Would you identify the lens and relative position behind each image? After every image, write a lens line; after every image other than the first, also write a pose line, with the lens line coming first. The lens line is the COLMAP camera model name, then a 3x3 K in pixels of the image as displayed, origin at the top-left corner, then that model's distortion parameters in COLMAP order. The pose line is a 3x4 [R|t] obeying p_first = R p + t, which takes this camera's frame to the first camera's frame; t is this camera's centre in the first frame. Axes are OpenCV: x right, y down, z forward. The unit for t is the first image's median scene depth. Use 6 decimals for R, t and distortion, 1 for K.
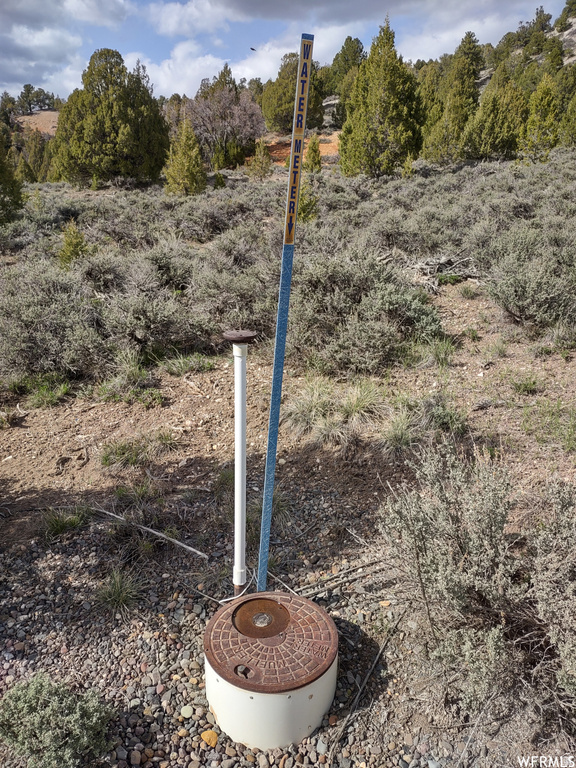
lens RADIAL K [[560.8, 0, 292.5], [0, 560.8, 381.0], [0, 0, 1]] dist [0.039100, -0.030444]
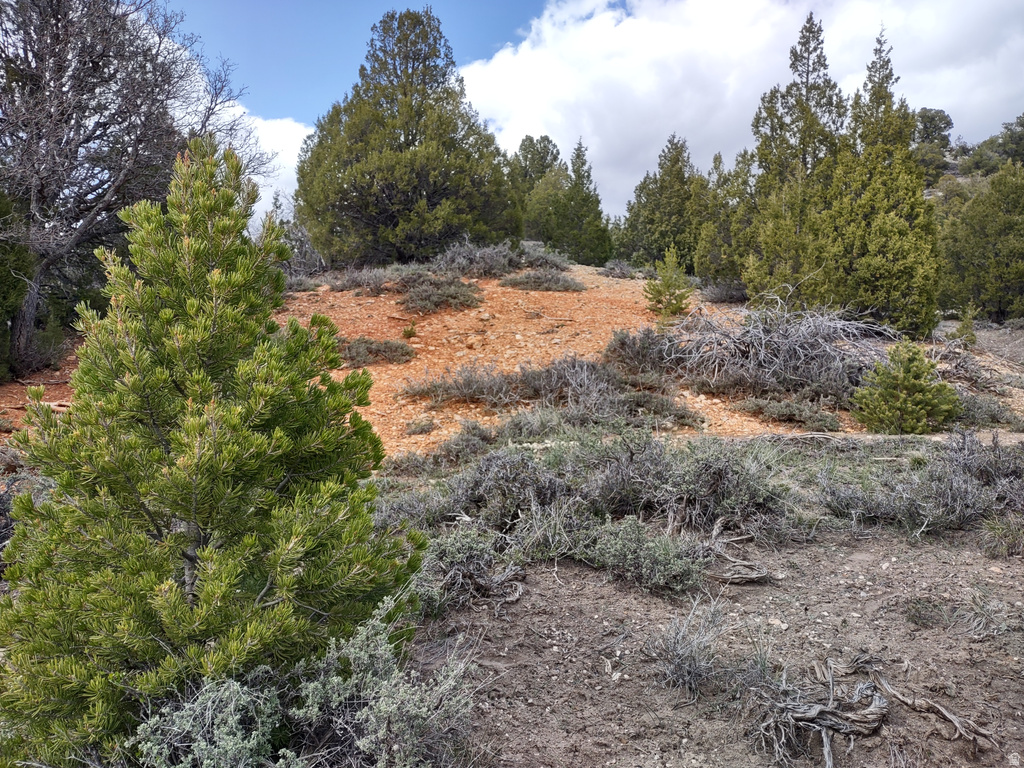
lens RADIAL K [[747.7, 0, 517.9], [0, 747.7, 389.3], [0, 0, 1]] dist [0.039100, -0.030444]
pose [[0.989902, 0.012629, 0.141189, 0.002346], [0.035211, 0.942901, -0.331207, -0.510213], [-0.137310, 0.332834, 0.932935, 1.307512]]
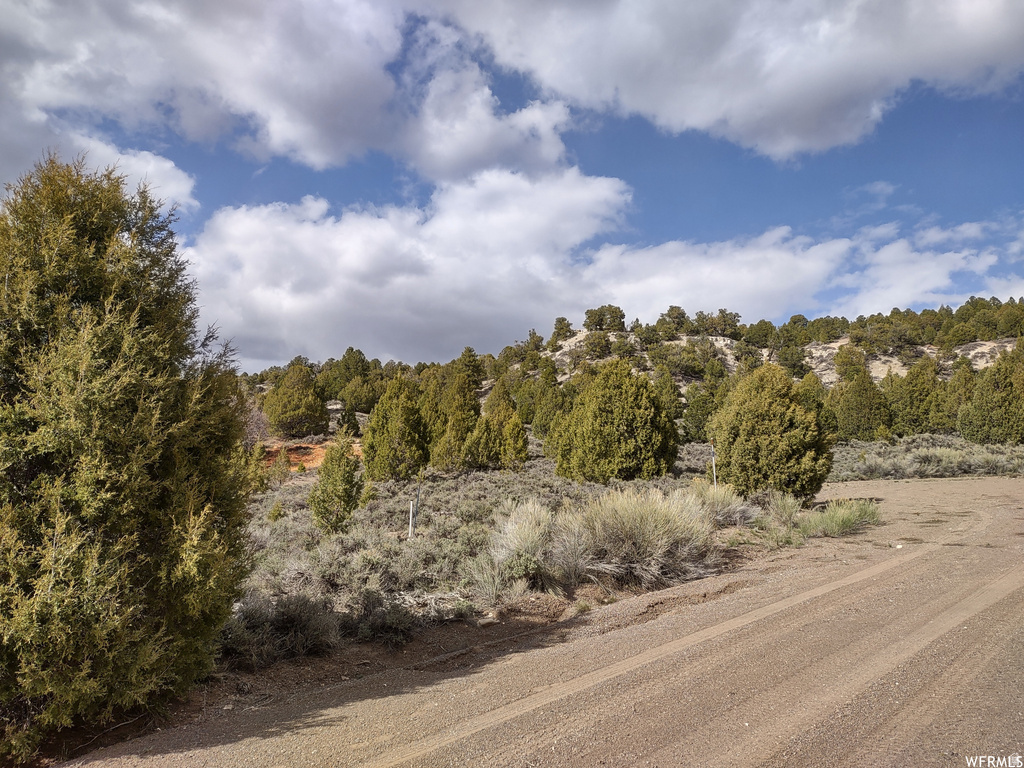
lens RADIAL K [[747.7, 0, 506.9], [0, 747.7, 360.0], [0, 0, 1]] dist [0.039100, -0.030444]
pose [[0.951121, 0.057298, 0.303456, -0.102584], [0.097750, 0.876254, -0.471830, 0.159033], [-0.292939, 0.478430, 0.827823, -0.437268]]
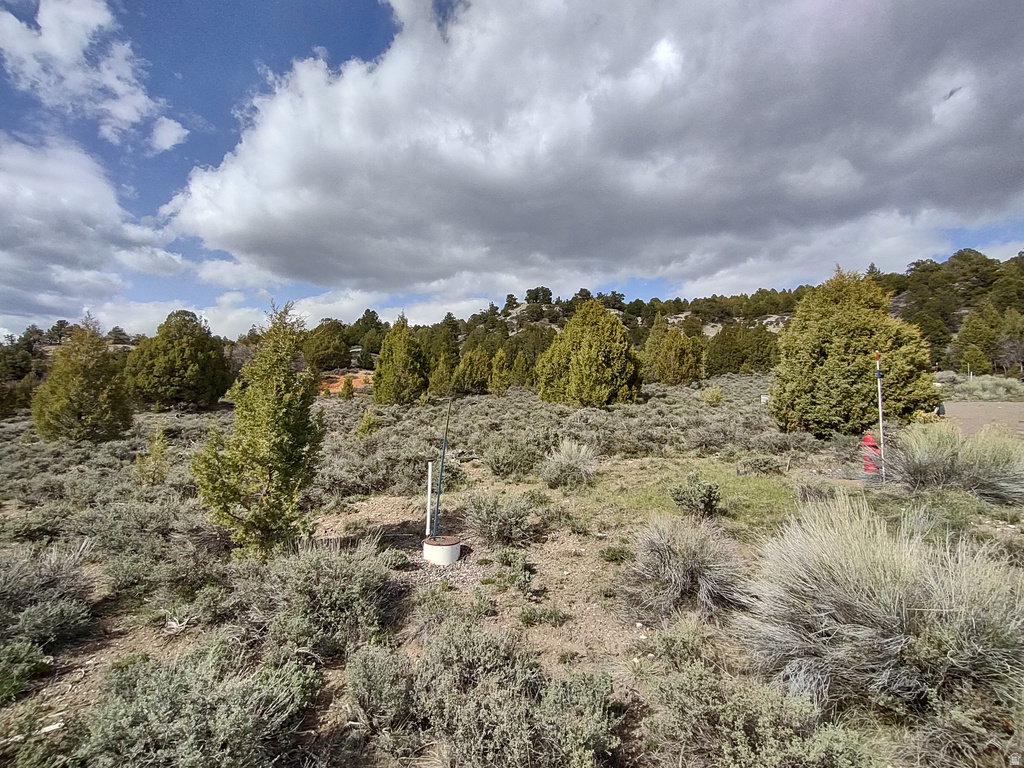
lens RADIAL K [[458.8, 0, 503.3], [0, 458.8, 373.8], [0, 0, 1]] dist [-0.001309, -0.003243]
pose [[0.925910, 0.030628, 0.376500, -0.040109], [0.120693, 0.920476, -0.371696, 0.029477], [-0.357943, 0.389598, 0.848581, -0.102521]]
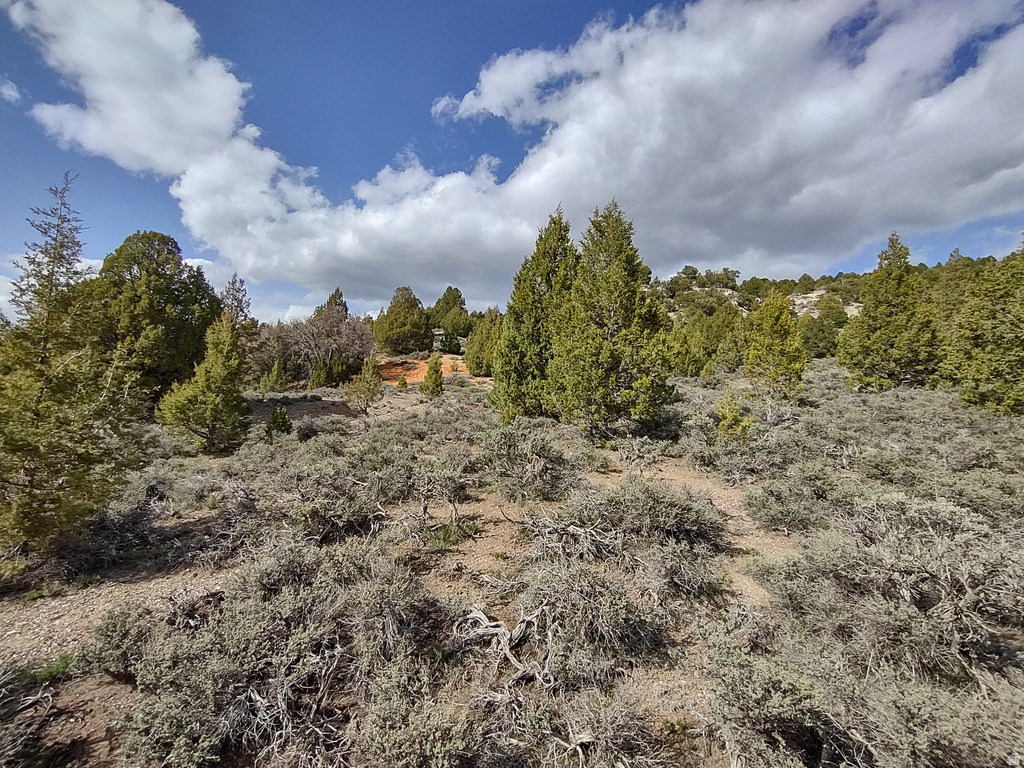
lens RADIAL K [[458.8, 0, 501.9], [0, 458.8, 366.5], [0, 0, 1]] dist [-0.001309, -0.003243]
pose [[0.973346, 0.036248, 0.226460, -0.023699], [0.054907, 0.921884, -0.383557, -0.178225], [-0.222673, 0.385768, 0.895321, 0.439879]]
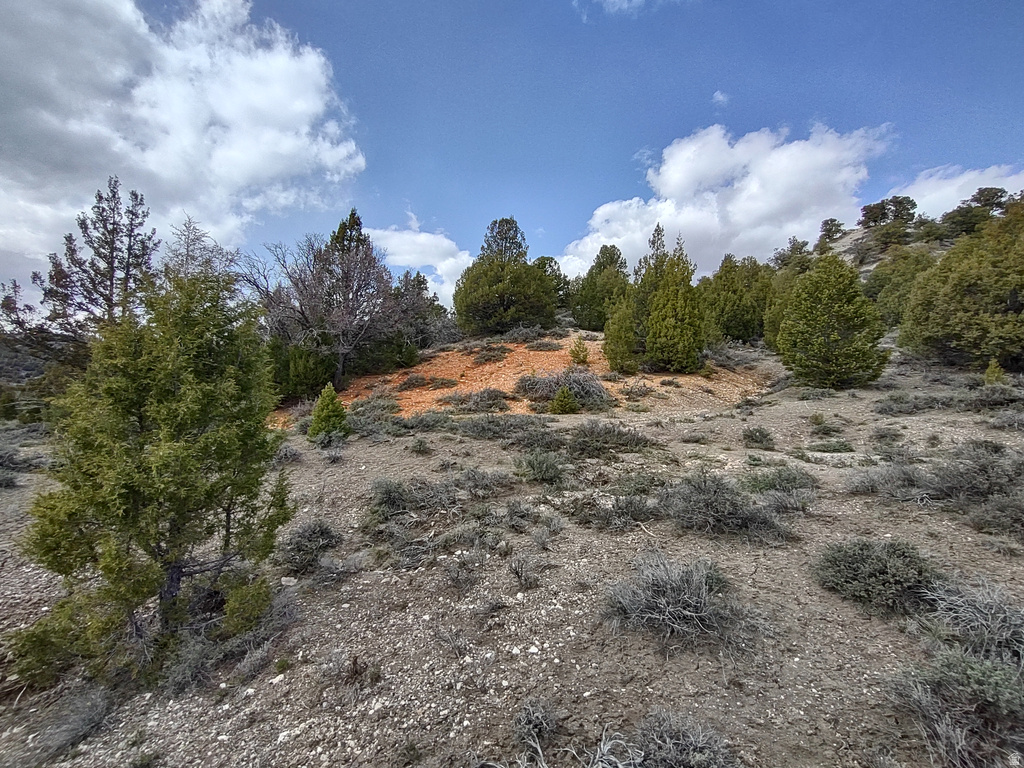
lens RADIAL K [[458.8, 0, 513.0], [0, 458.8, 375.2], [0, 0, 1]] dist [-0.001309, -0.003243]
pose [[0.992865, 0.008433, -0.118948, 0.128861], [-0.049629, 0.936223, -0.347883, -0.455180], [0.108428, 0.351304, 0.929962, 1.105590]]
